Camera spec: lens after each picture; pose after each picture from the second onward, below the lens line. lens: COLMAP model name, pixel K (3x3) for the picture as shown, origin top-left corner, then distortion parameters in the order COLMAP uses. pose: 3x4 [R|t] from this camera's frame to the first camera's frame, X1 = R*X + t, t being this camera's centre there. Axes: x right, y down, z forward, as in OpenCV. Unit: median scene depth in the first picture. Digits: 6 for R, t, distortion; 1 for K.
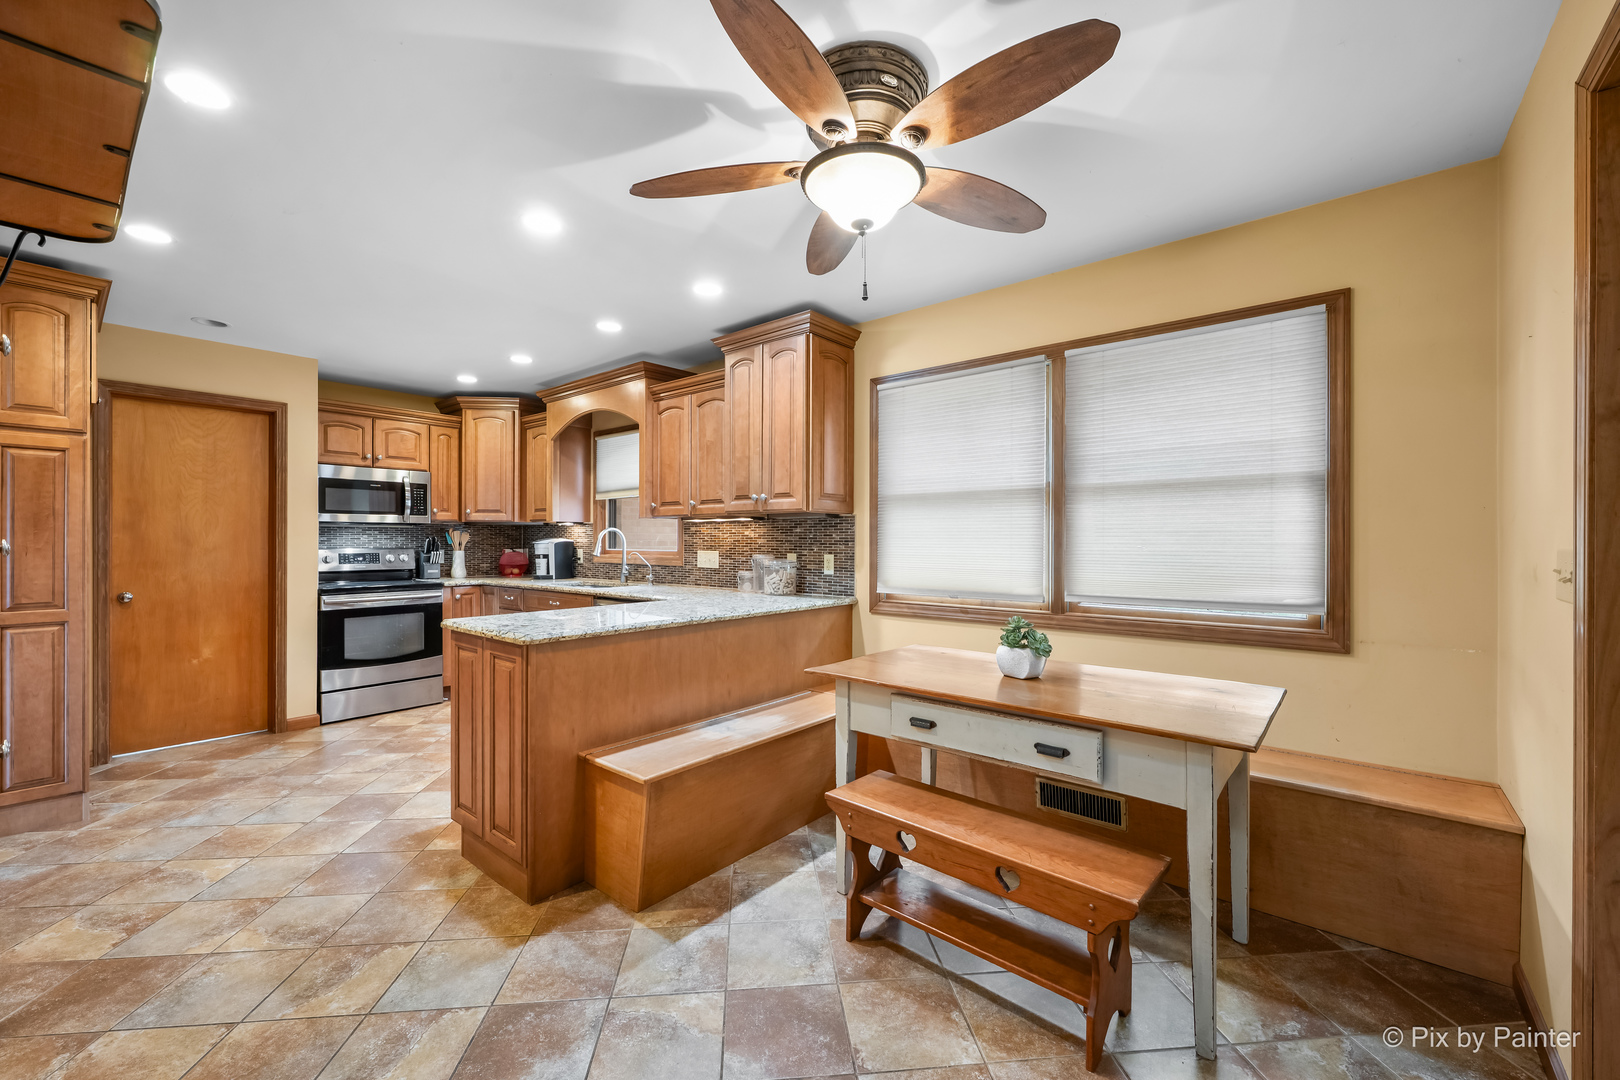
lens RADIAL K [[643.5, 0, 815.0], [0, 643.5, 543.4], [0, 0, 1]] dist [-0.000504, 0.000023]
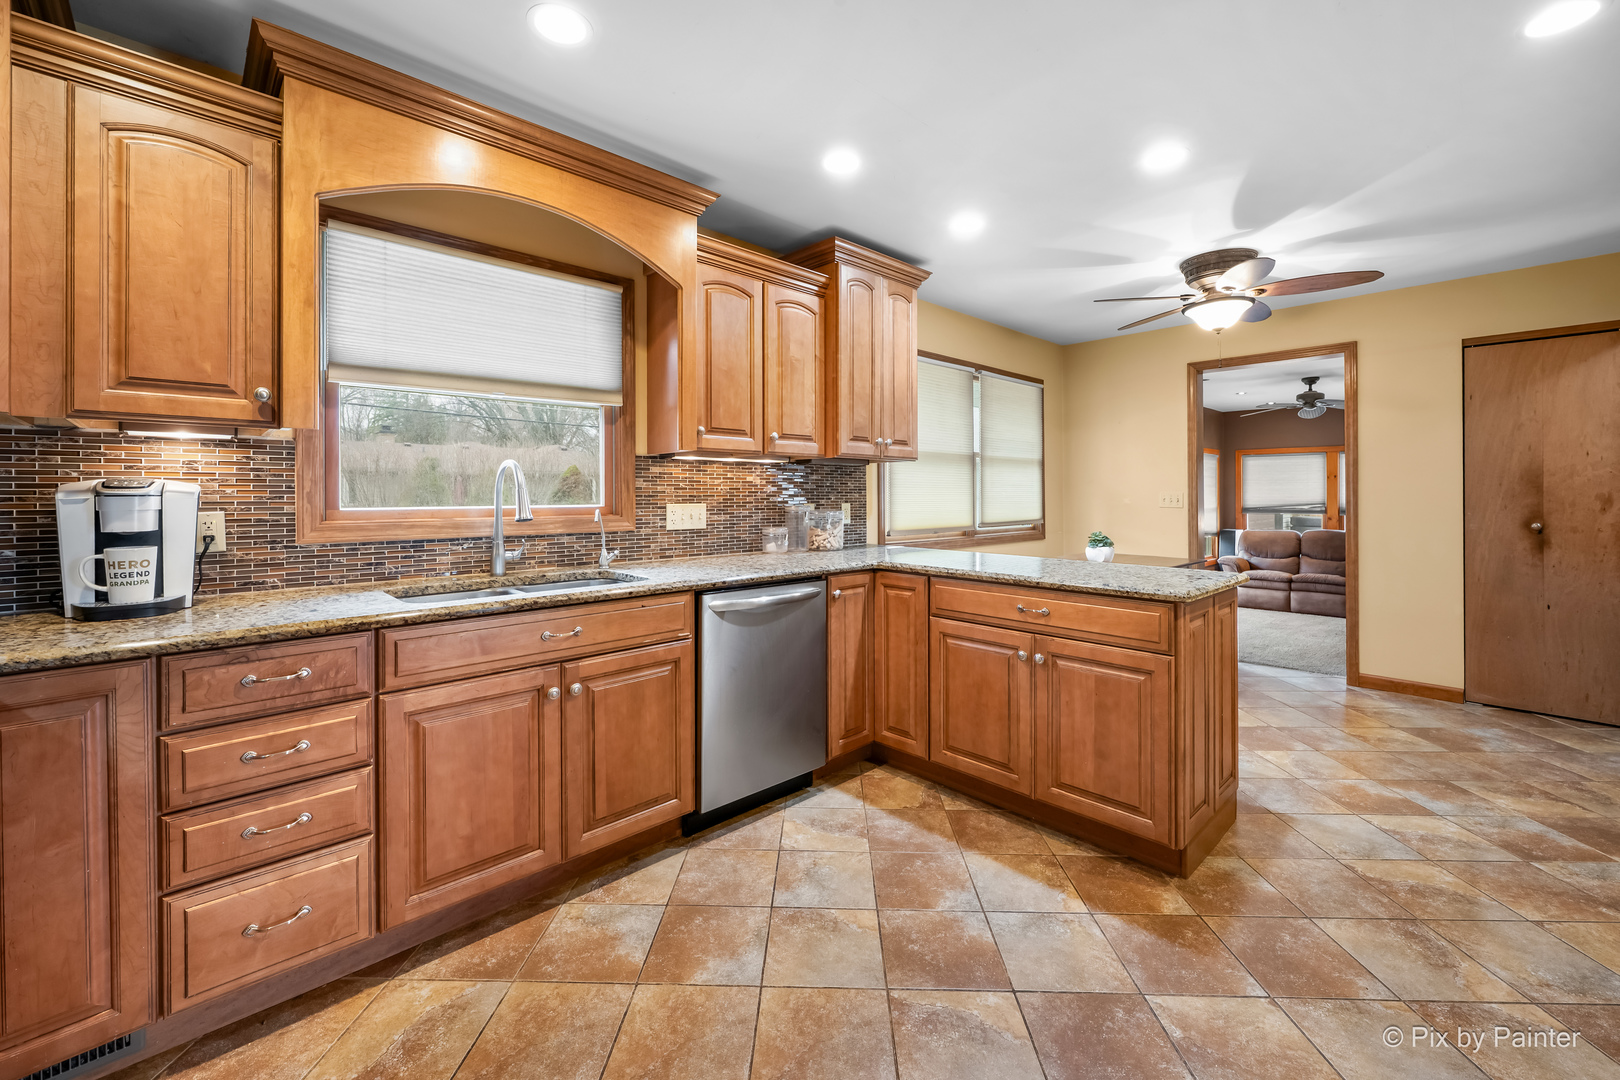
lens RADIAL K [[643.5, 0, 816.8], [0, 643.5, 493.5], [0, 0, 1]] dist [-0.000504, 0.000023]
pose [[0.134345, -0.004627, 0.990924, -0.973143], [0.003236, 0.999986, 0.004231, -0.001973], [-0.990929, 0.002638, 0.134358, 0.933274]]
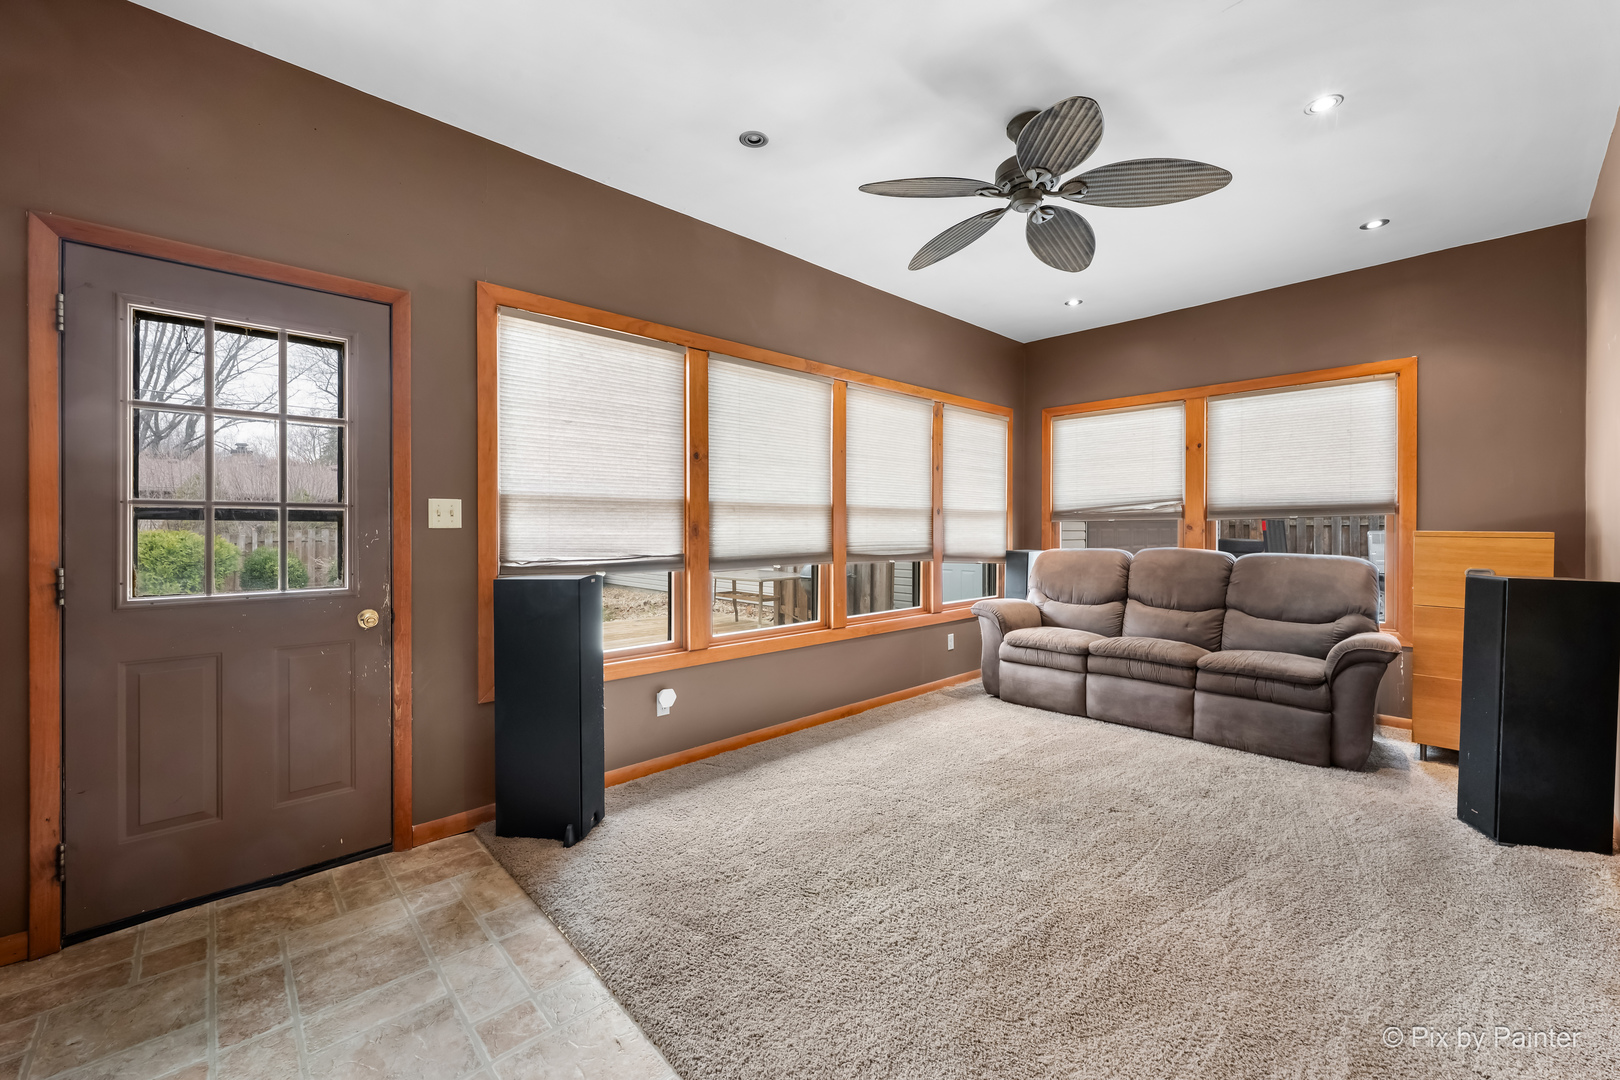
lens RADIAL K [[643.5, 0, 808.9], [0, 643.5, 532.7], [0, 0, 1]] dist [-0.000504, 0.000023]
pose [[0.139359, -0.006375, 0.990221, 0.362121], [0.001245, 0.999980, 0.006263, 0.111588], [-0.990241, 0.000360, 0.139364, -0.106914]]
